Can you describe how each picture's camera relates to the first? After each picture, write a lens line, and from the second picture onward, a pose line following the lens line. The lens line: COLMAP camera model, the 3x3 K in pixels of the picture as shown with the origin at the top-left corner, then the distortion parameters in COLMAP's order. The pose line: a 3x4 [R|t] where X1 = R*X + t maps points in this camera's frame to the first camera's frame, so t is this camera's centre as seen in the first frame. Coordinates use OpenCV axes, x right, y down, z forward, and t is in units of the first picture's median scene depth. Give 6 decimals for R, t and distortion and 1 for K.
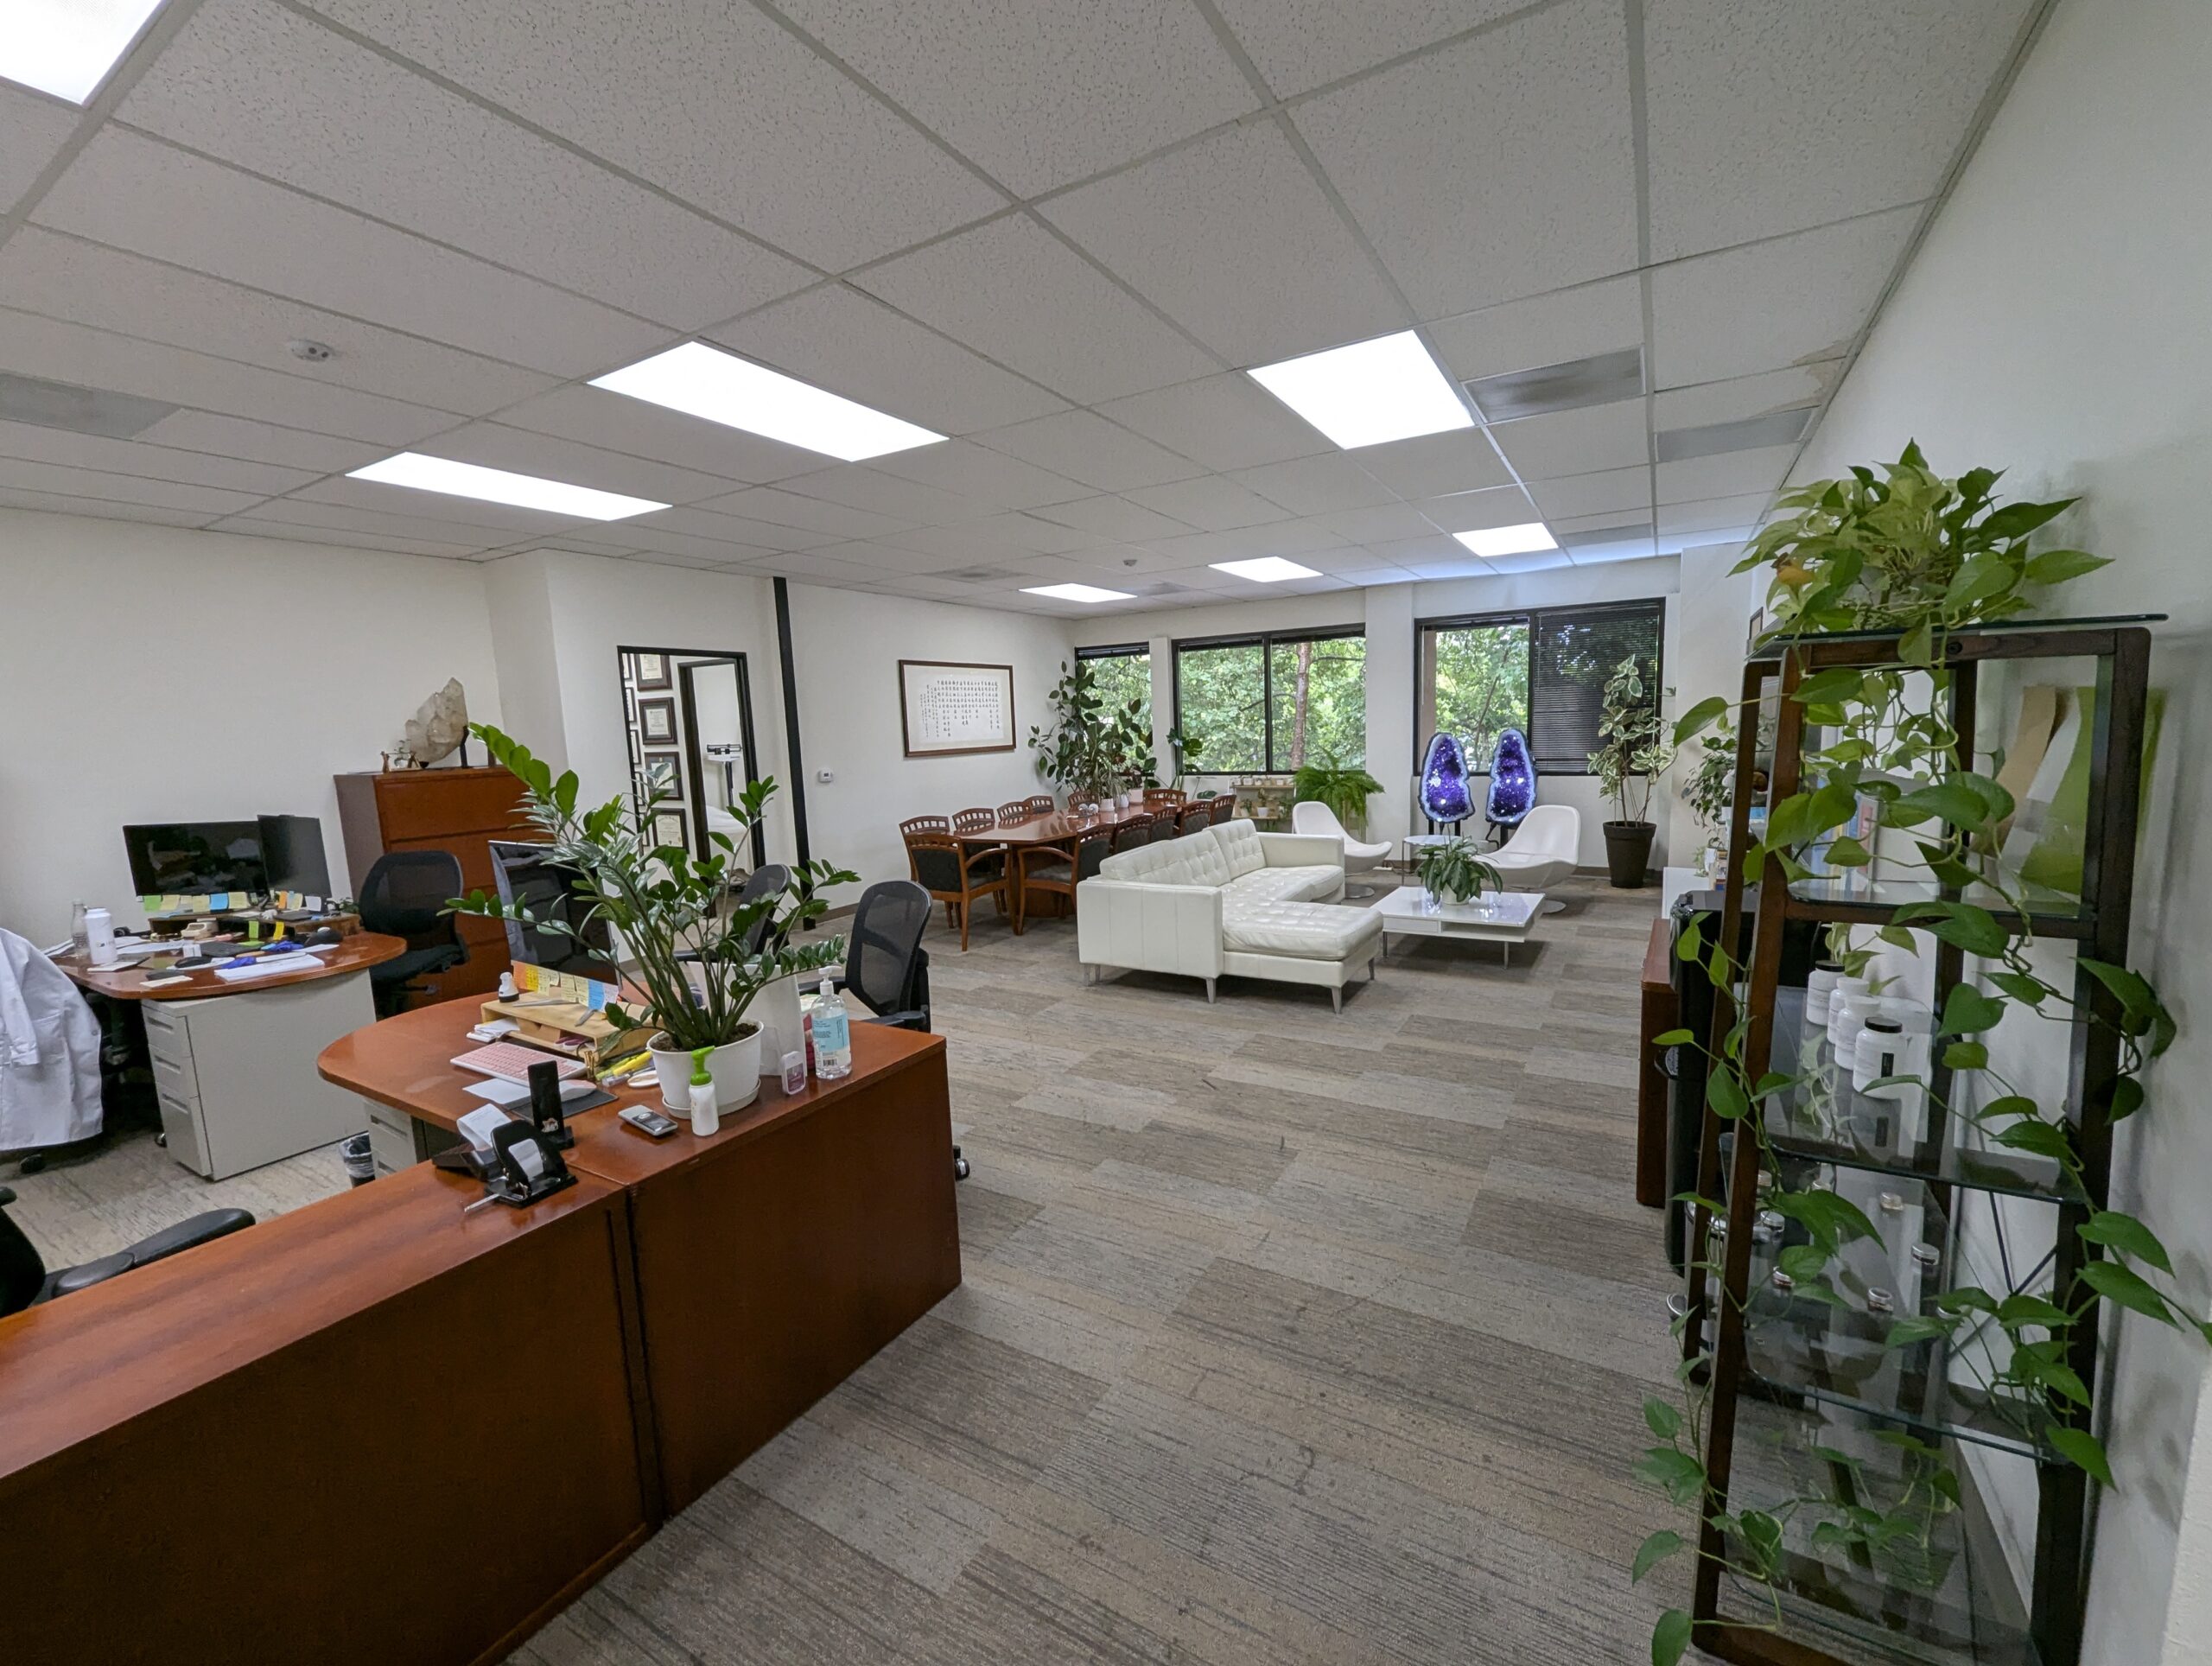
lens RADIAL K [[936.6, 0, 1119.1], [0, 936.6, 841.5], [0, 0, 1]] dist [0.011781, -0.003951]
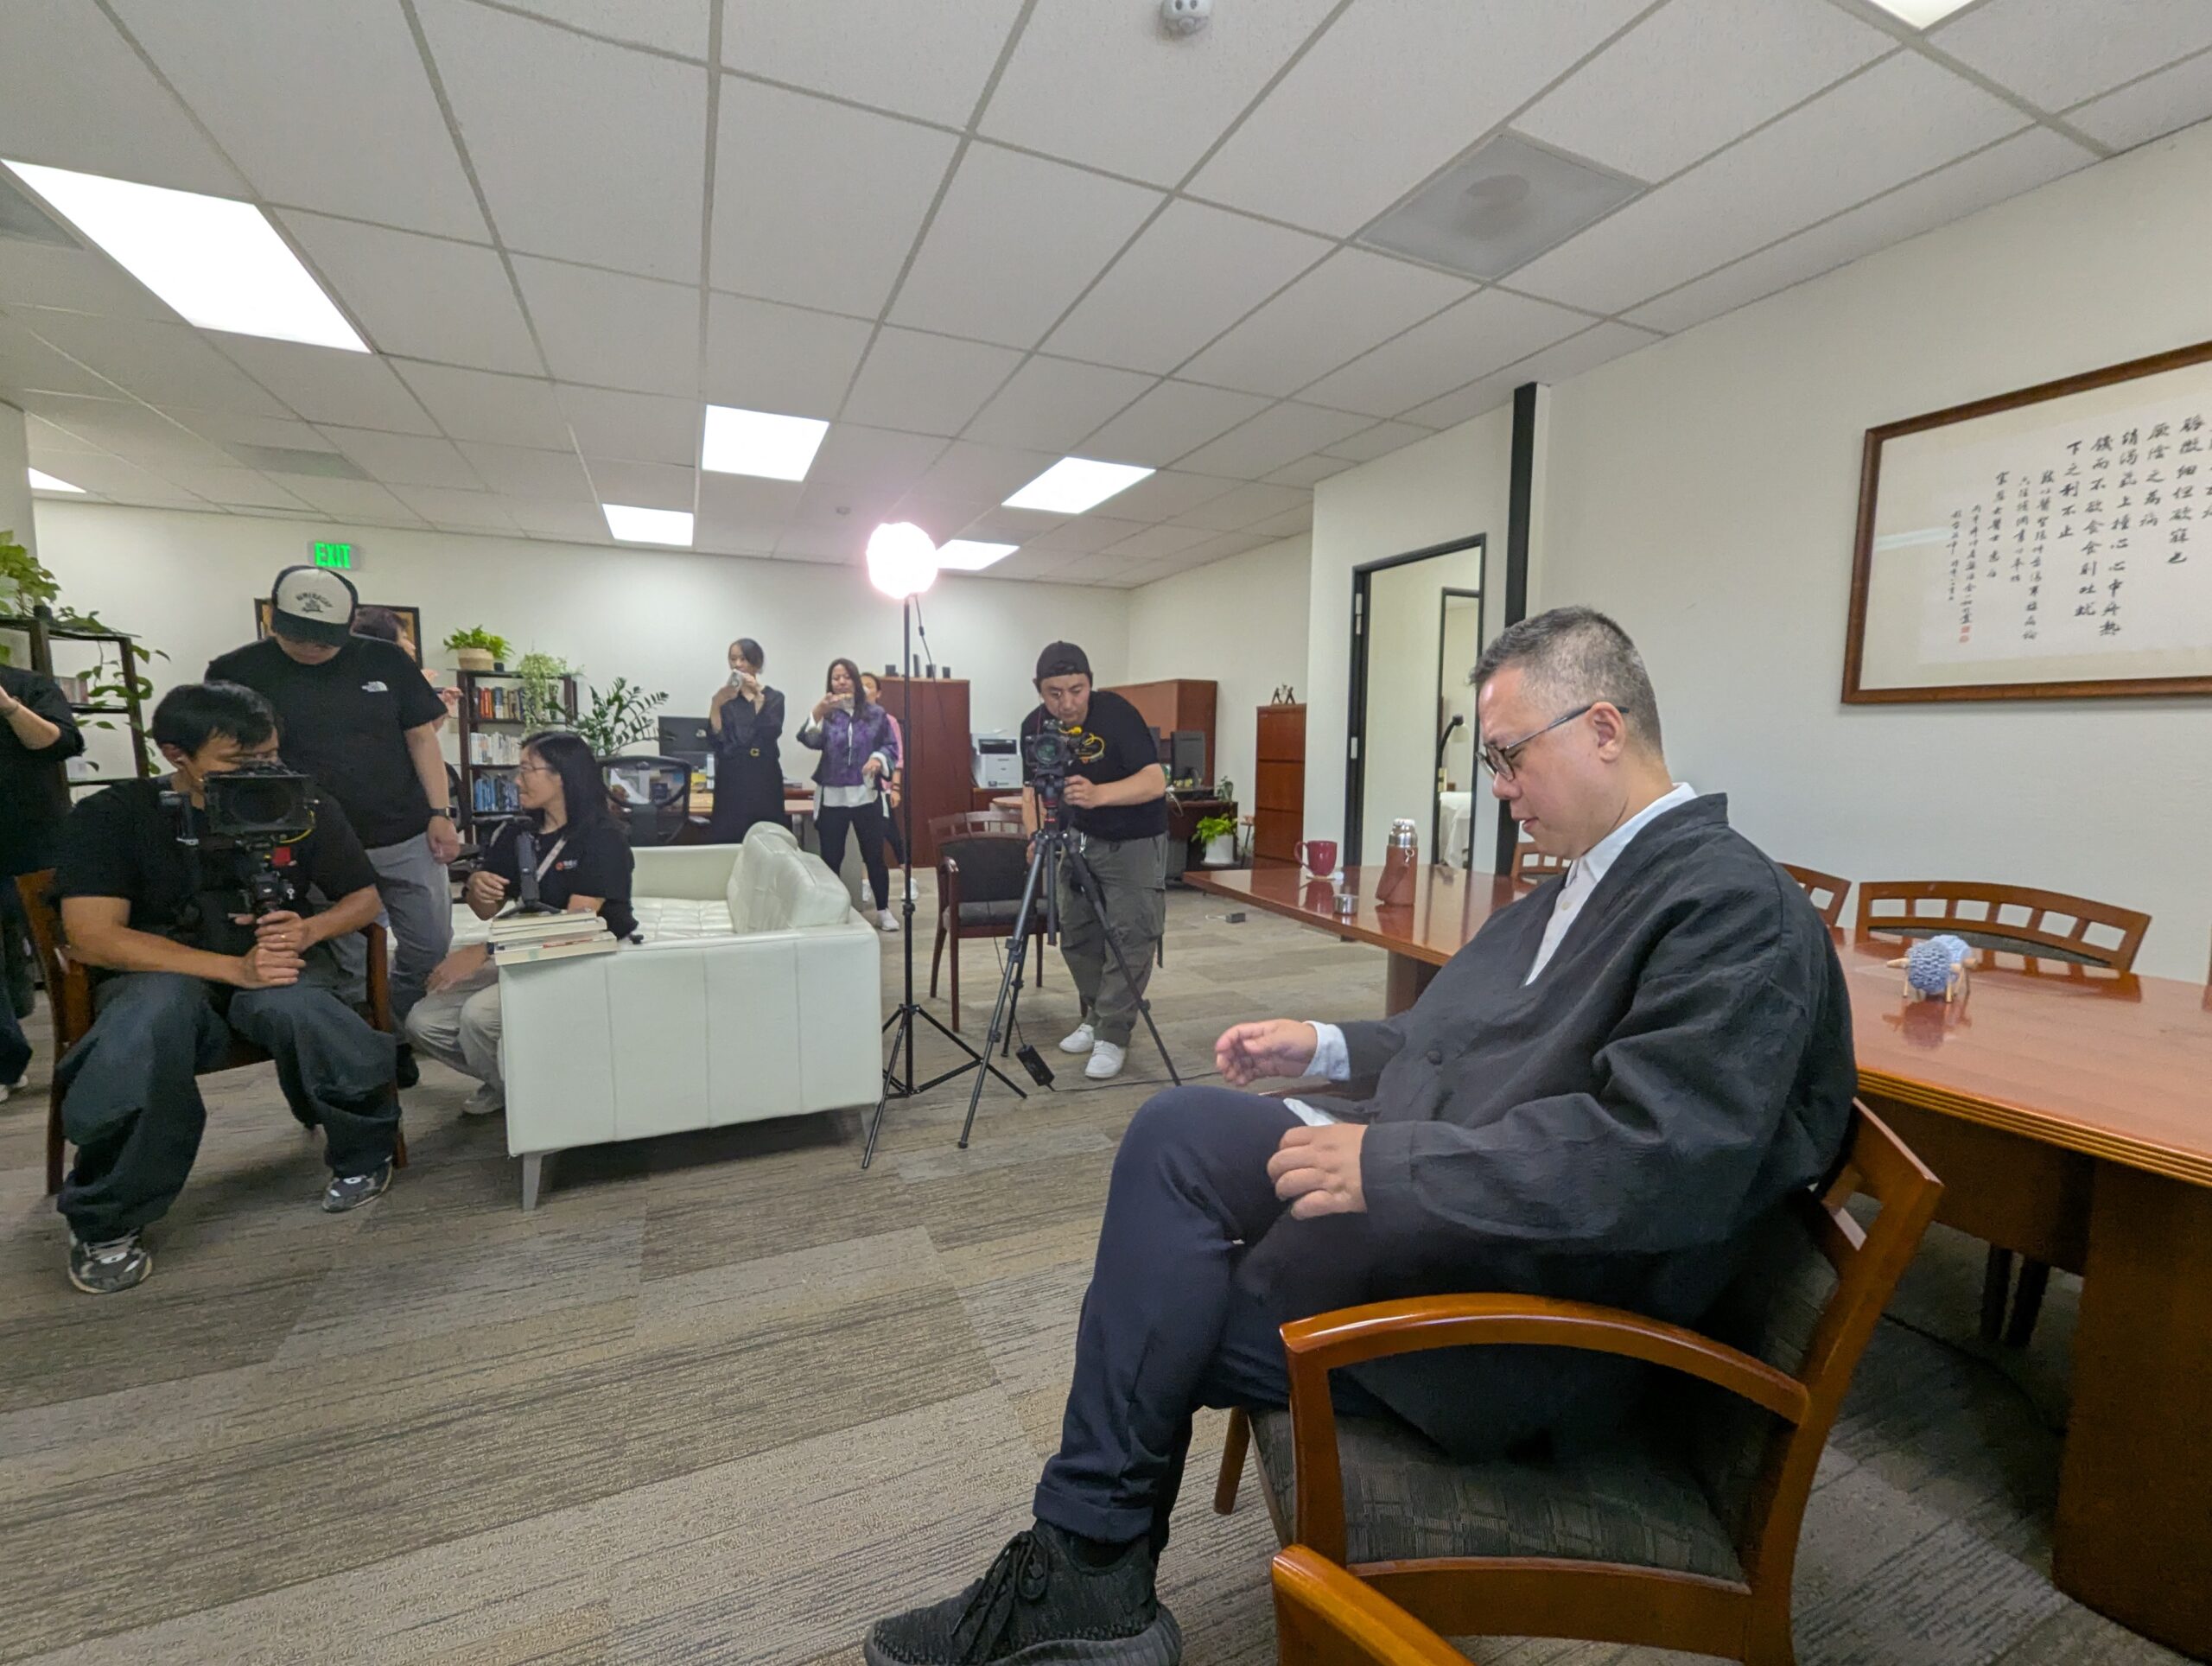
lens RADIAL K [[939.5, 0, 1122.7], [0, 939.5, 834.4], [0, 0, 1]] dist [0.001758, 0.000154]
pose [[-0.569033, 0.105881, -0.815470, 0.239189], [-0.096695, 0.976180, 0.194222, -0.084014], [0.816610, 0.189370, -0.545241, 0.976029]]
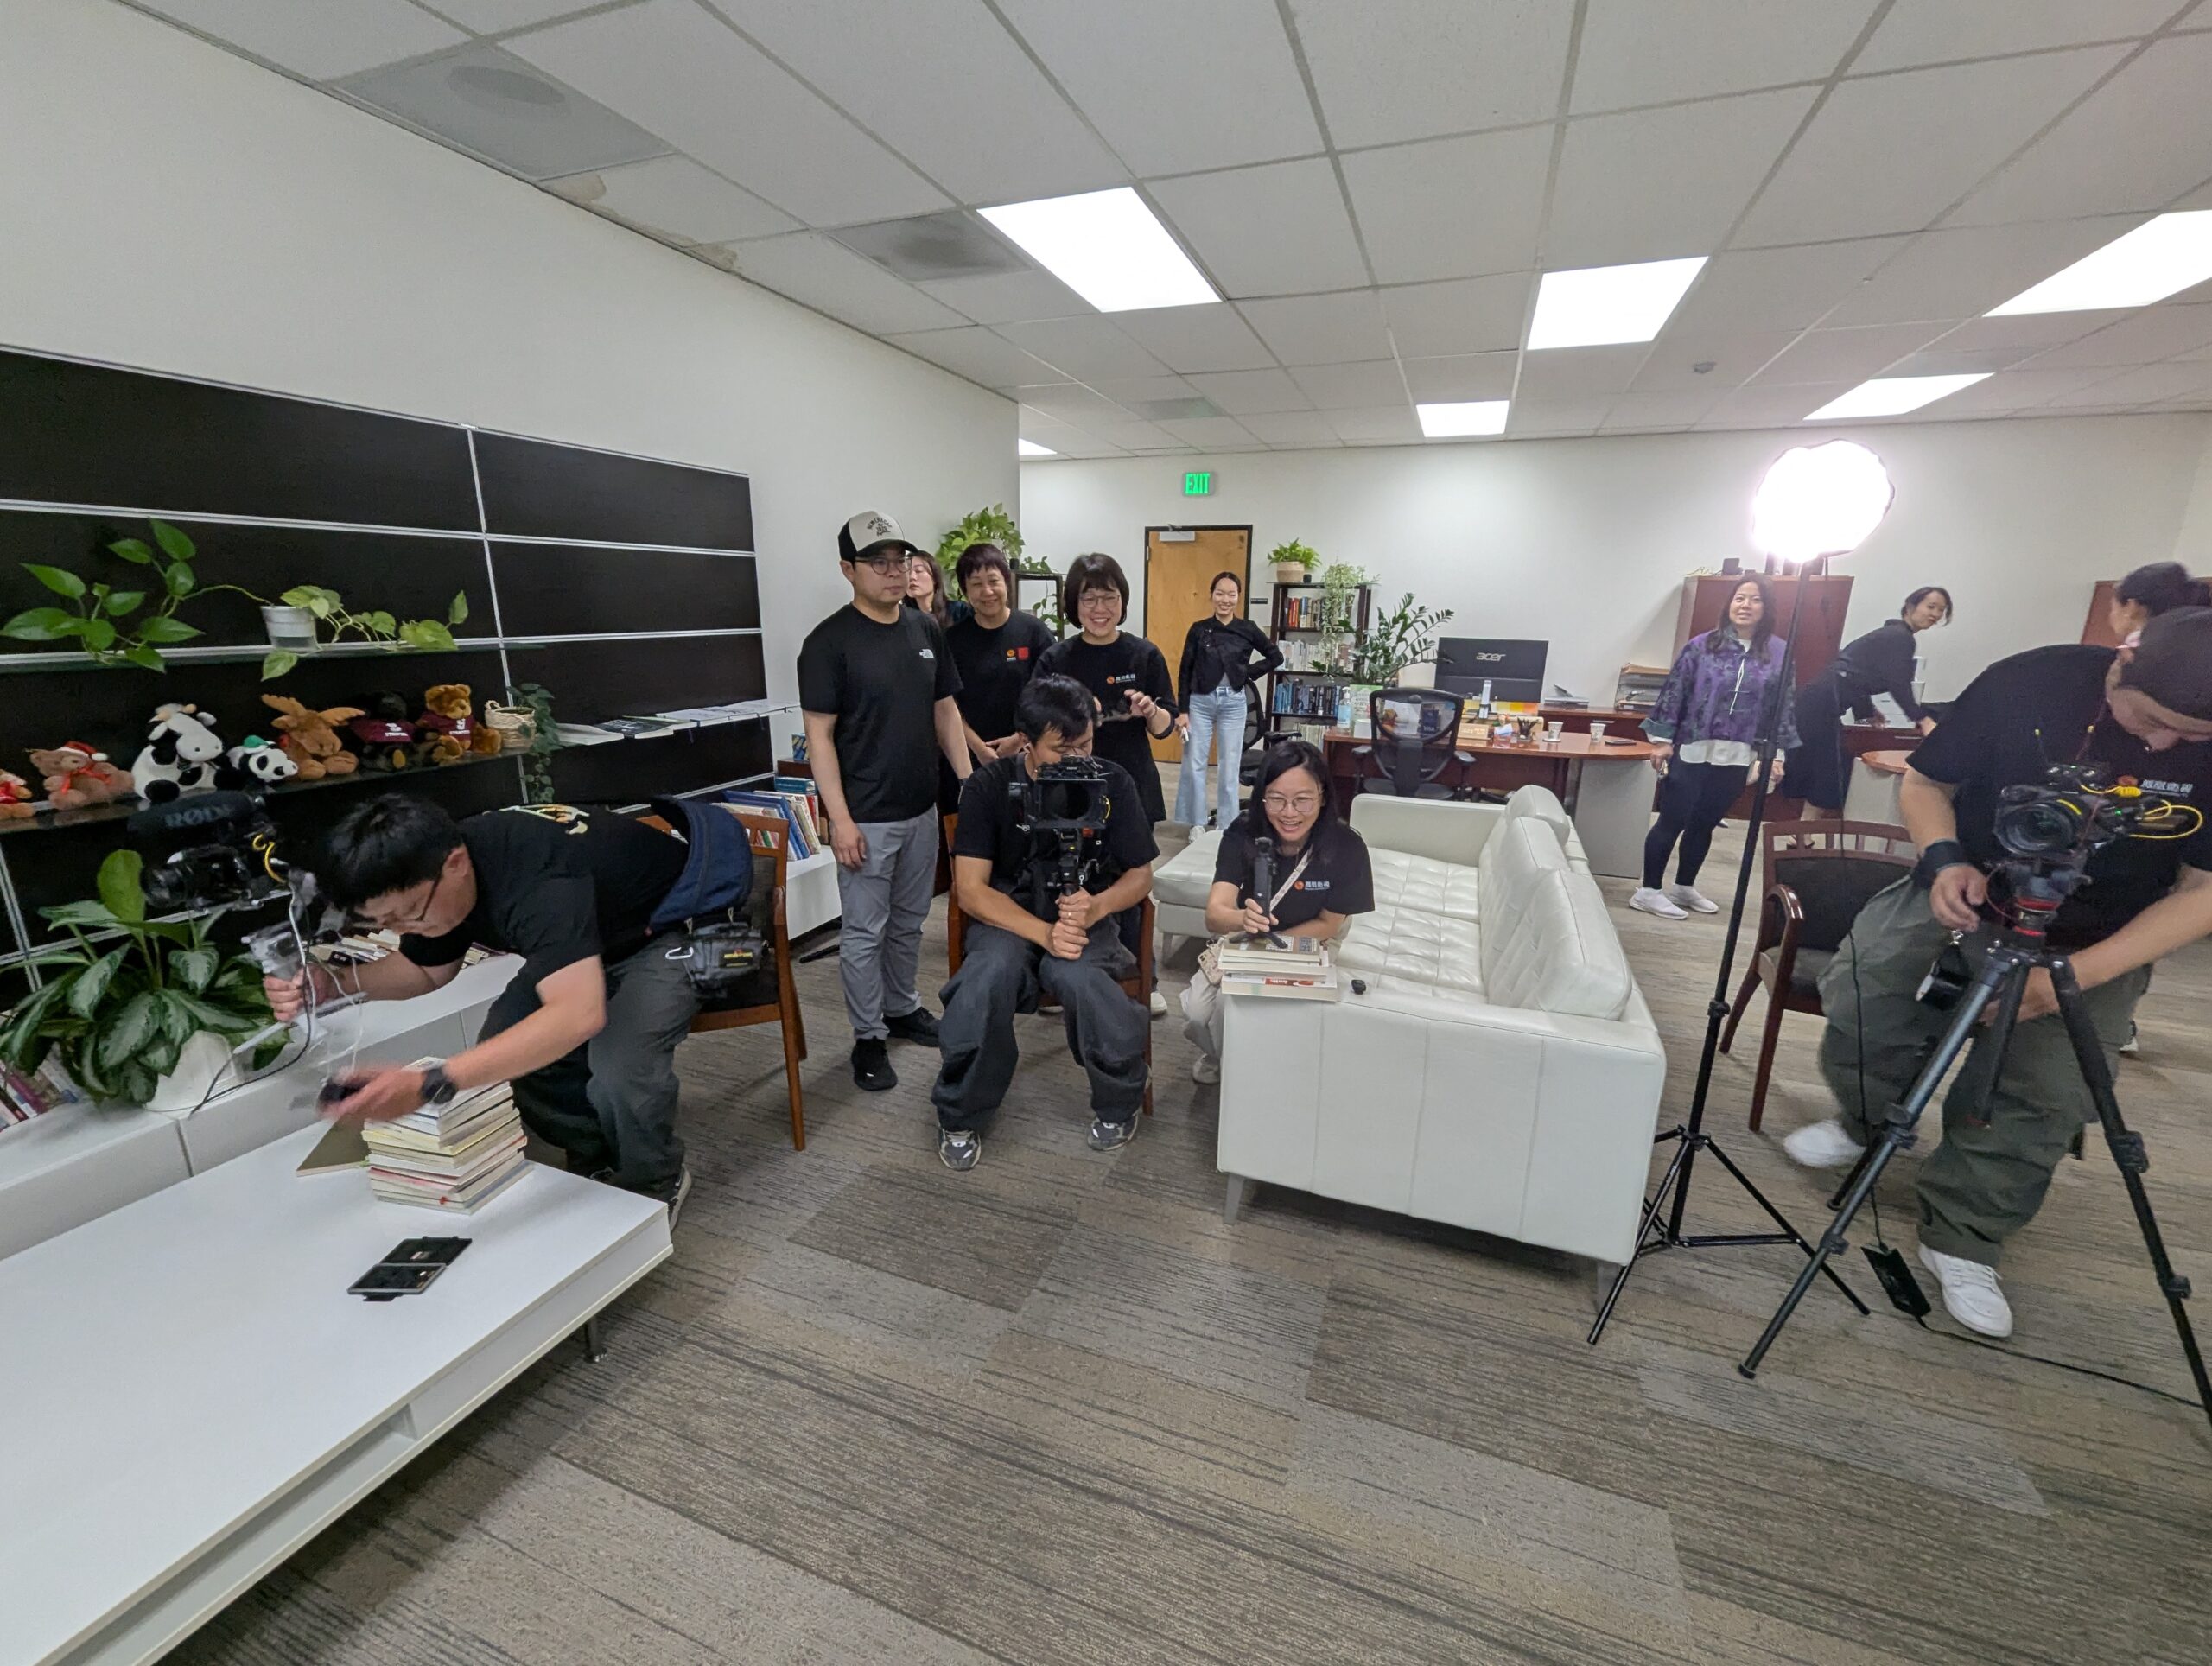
lens RADIAL K [[936.6, 0, 1119.1], [0, 936.6, 841.5], [0, 0, 1]] dist [0.011781, -0.003951]
pose [[-0.983805, 0.059187, -0.169191, 0.195691], [-0.007841, 0.928795, 0.370512, -0.111179], [0.179073, 0.365838, -0.913288, 0.906816]]
